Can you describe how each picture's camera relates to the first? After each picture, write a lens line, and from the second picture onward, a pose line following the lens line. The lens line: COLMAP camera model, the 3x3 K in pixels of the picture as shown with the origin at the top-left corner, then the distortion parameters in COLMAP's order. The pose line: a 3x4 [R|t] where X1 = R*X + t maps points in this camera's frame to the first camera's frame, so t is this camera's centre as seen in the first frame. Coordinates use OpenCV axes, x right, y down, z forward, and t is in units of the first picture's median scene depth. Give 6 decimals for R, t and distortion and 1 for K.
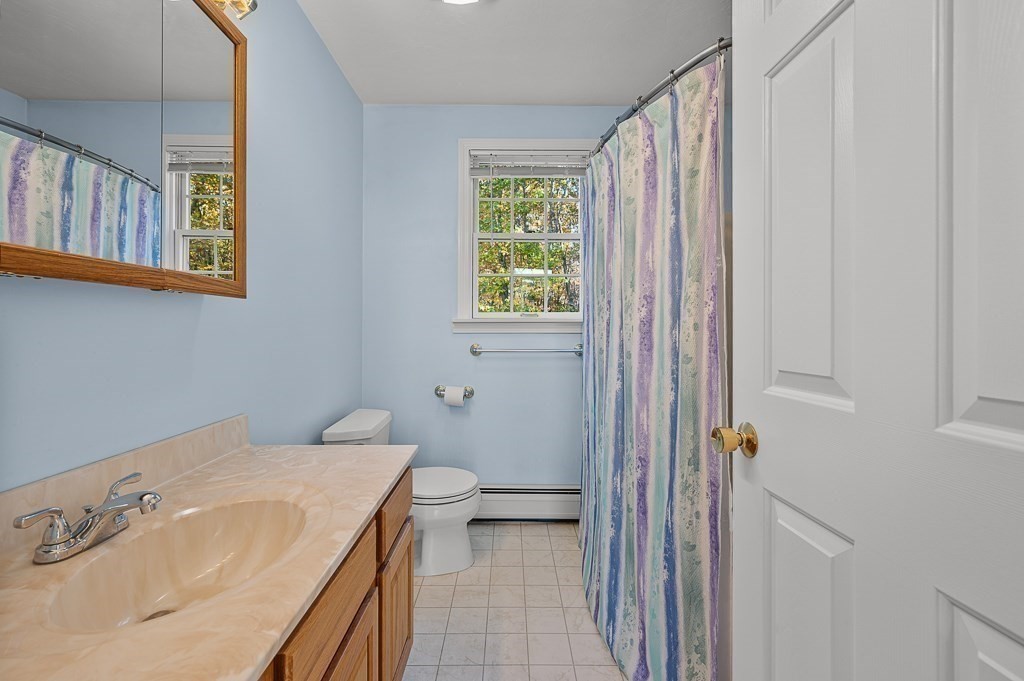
lens RADIAL K [[436.4, 0, 510.9], [0, 436.4, 331.8], [0, 0, 1]] dist [-0.002417, -0.000163]
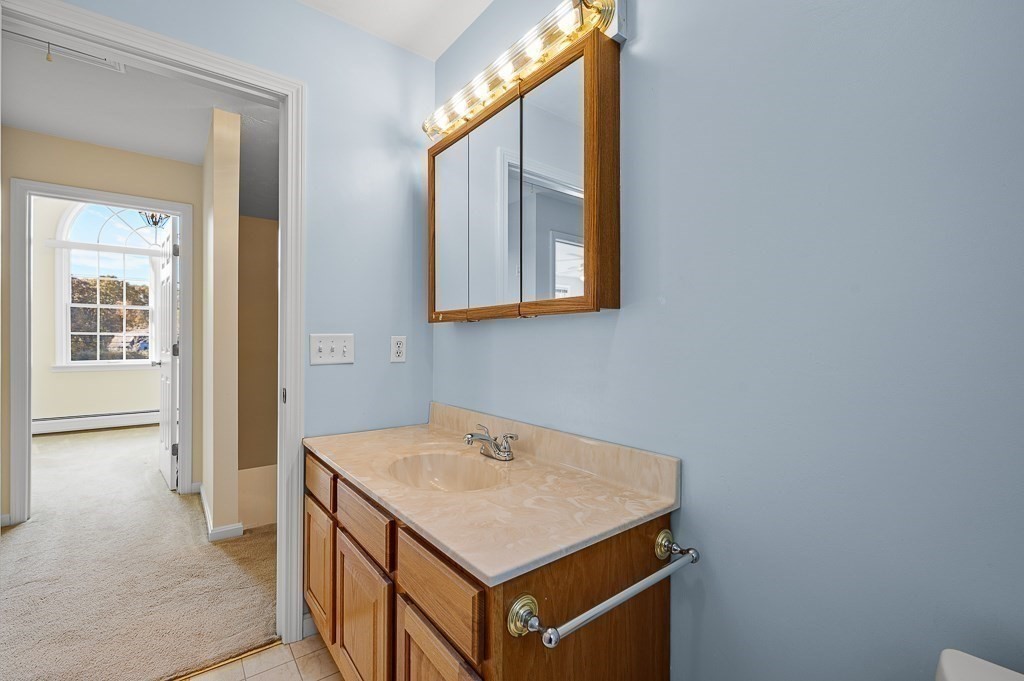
lens RADIAL K [[436.4, 0, 506.0], [0, 436.4, 341.0], [0, 0, 1]] dist [-0.002417, -0.000163]
pose [[-0.800883, -0.004409, -0.598804, 0.096089], [-0.004732, 0.999988, -0.001033, -0.013182], [0.598802, 0.002007, -0.800895, 1.819721]]
